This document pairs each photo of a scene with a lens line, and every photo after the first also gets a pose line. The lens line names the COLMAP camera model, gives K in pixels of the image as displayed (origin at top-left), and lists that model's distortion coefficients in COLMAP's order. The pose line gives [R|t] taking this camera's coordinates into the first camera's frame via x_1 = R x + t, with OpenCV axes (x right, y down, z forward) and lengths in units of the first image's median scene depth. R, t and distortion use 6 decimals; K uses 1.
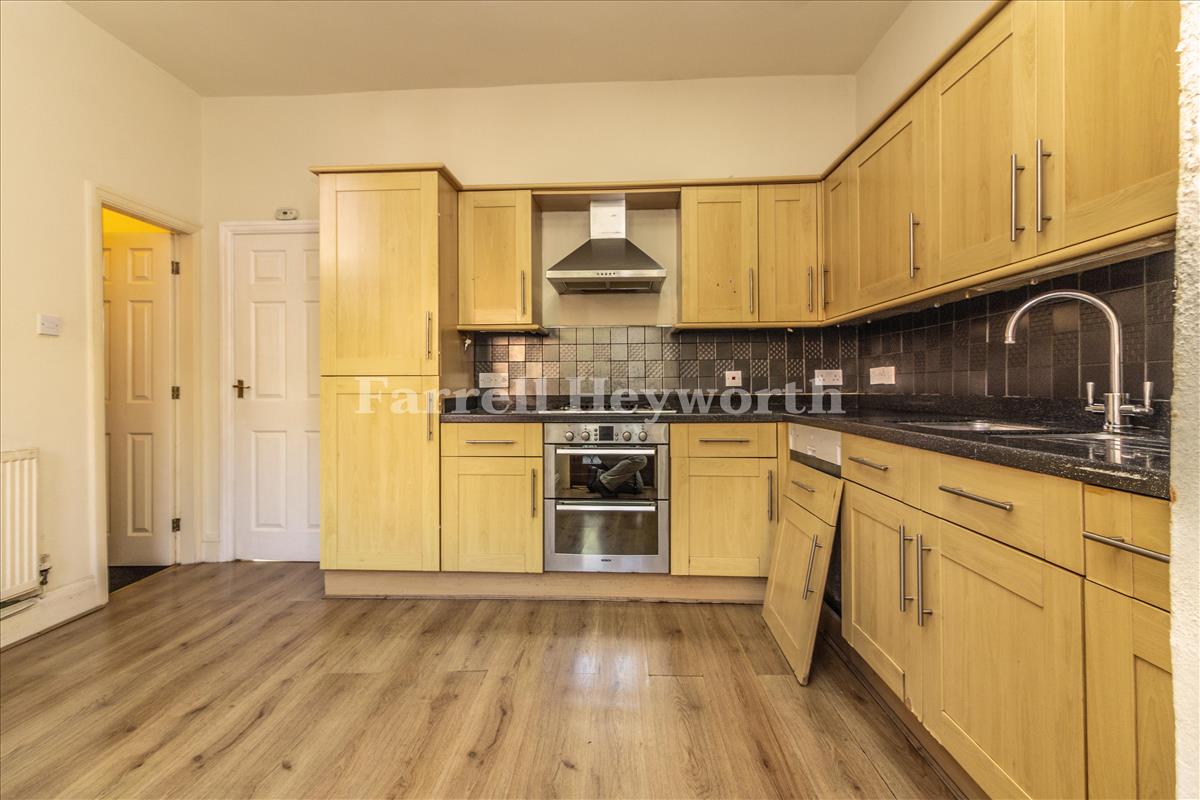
lens RADIAL K [[550.0, 0, 598.7], [0, 550.0, 389.3], [0, 0, 1]] dist [0.002353, 0.000681]
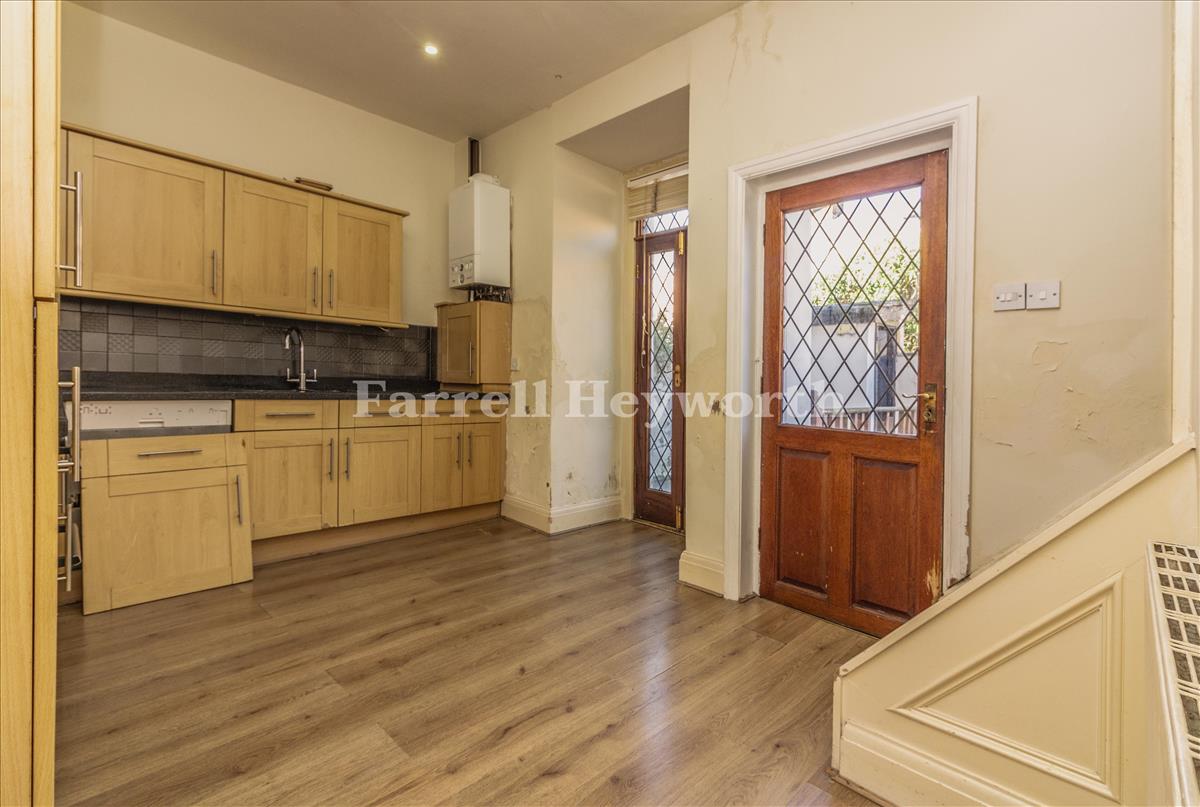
lens RADIAL K [[554.1, 0, 601.3], [0, 554.1, 385.1], [0, 0, 1]] dist [-0.000290, 0.000131]
pose [[-0.741483, -0.017509, 0.670743, -1.231426], [-0.018886, 0.999808, 0.005221, 0.015910], [-0.670706, -0.008797, -0.741672, 1.460816]]
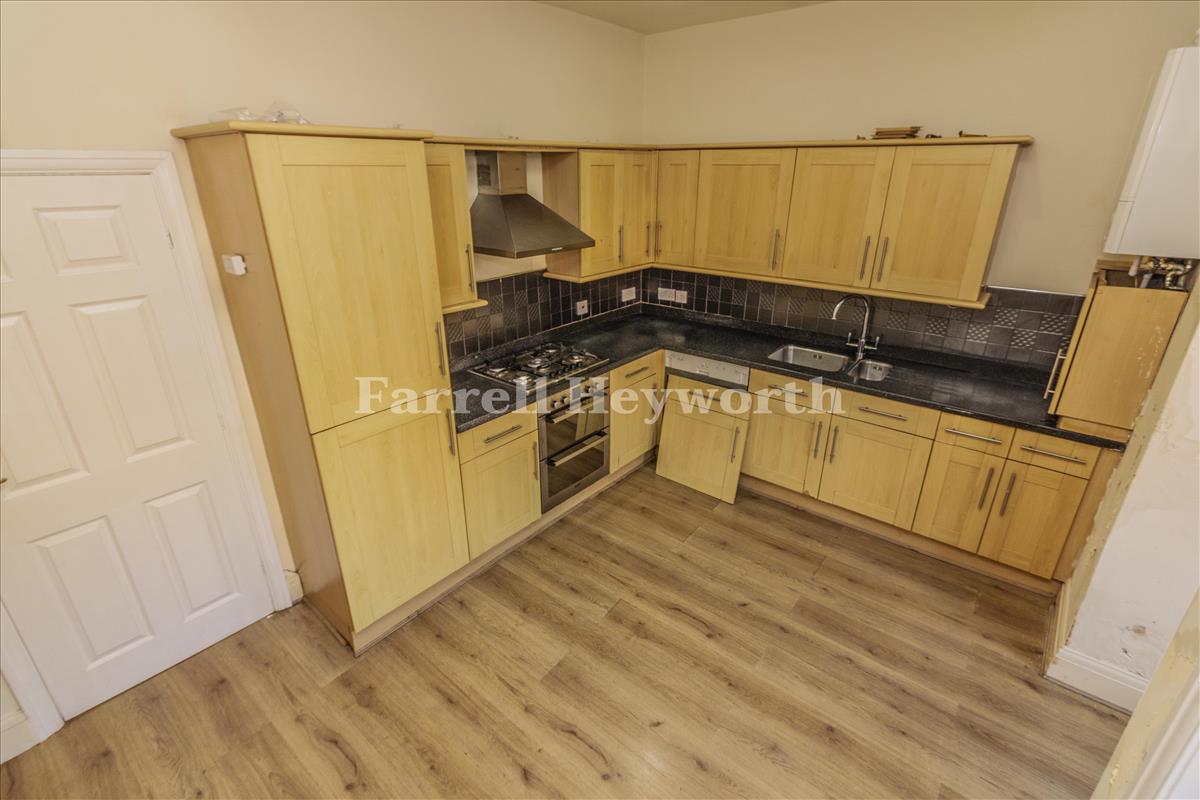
lens RADIAL K [[550.0, 0, 598.7], [0, 550.0, 389.3], [0, 0, 1]] dist [0.002353, 0.000681]
pose [[0.599975, -0.297454, 0.742665, -1.154414], [-0.000206, 0.928252, 0.371952, -0.506020], [-0.800019, -0.223315, 0.556867, 0.421376]]
